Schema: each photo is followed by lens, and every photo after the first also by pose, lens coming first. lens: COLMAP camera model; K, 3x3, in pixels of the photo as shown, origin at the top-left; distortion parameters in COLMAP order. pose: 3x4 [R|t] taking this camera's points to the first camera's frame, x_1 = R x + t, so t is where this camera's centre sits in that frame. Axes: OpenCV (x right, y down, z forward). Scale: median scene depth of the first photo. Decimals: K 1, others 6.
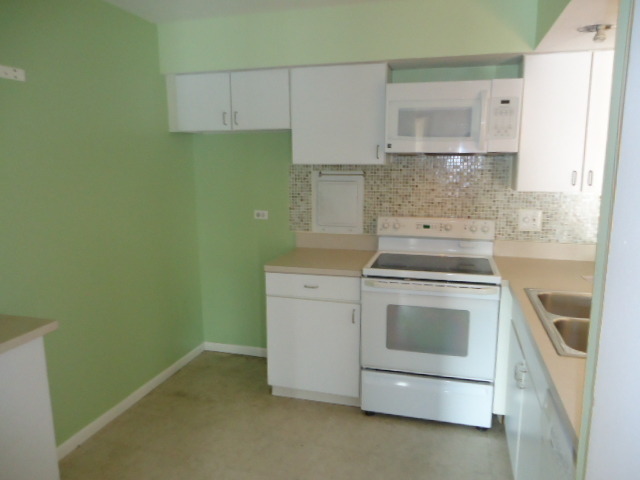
lens RADIAL K [[463.0, 0, 320.0], [0, 463.0, 240.0], [0, 0, 1]] dist [0.000255, 0.000113]
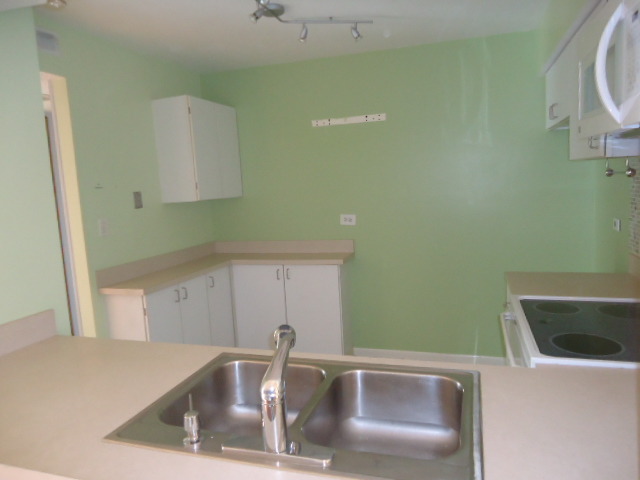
lens RADIAL K [[463.0, 0, 320.0], [0, 463.0, 240.0], [0, 0, 1]] dist [0.000255, 0.000113]
pose [[-0.034381, 0.131043, -0.990780, 0.745789], [-0.128130, 0.982607, 0.134409, -0.079518], [0.991161, 0.131570, -0.016993, 0.594871]]
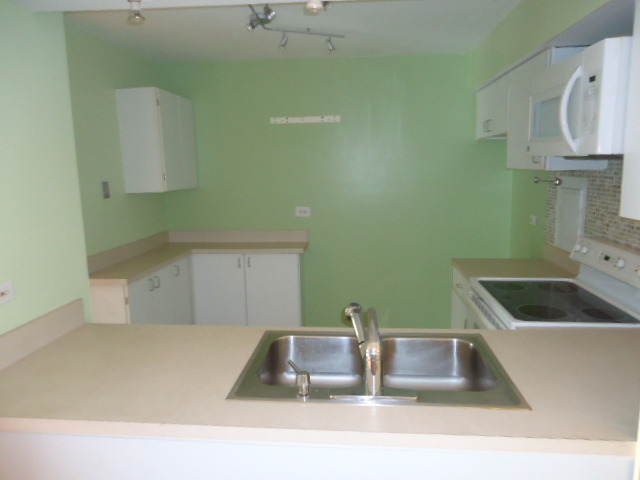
lens RADIAL K [[463.0, 0, 320.0], [0, 463.0, 240.0], [0, 0, 1]] dist [0.000255, 0.000113]
pose [[0.184699, 0.158760, -0.969887, 0.831407], [-0.160231, 0.978526, 0.129661, -0.077403], [0.969645, 0.131458, 0.206172, 0.425066]]
